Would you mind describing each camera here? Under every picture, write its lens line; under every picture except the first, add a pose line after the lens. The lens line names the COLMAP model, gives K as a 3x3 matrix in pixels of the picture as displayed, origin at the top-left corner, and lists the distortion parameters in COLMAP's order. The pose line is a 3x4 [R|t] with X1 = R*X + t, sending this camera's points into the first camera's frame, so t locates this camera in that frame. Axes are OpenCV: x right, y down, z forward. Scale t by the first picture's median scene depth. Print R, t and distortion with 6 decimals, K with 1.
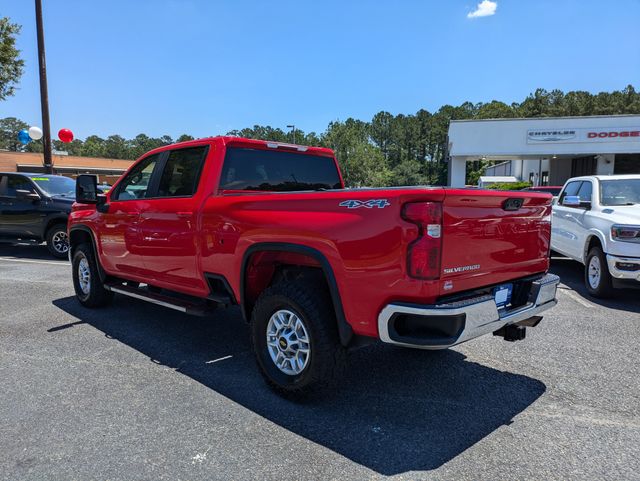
lens RADIAL K [[482.9, 0, 320.0], [0, 482.9, 240.5], [0, 0, 1]] dist [0.008920, 0.003770]
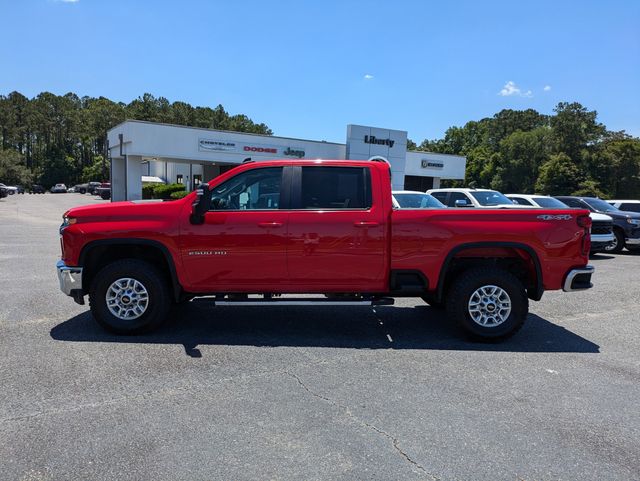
lens RADIAL K [[474.2, 0, 320.0], [0, 474.2, 240.5], [0, 0, 1]] dist [0.012437, 0.000864]
pose [[0.686415, -0.044068, 0.725873, -0.152741], [0.038873, 0.998959, 0.023887, -0.005464], [-0.726170, 0.011821, 0.687414, 0.034842]]
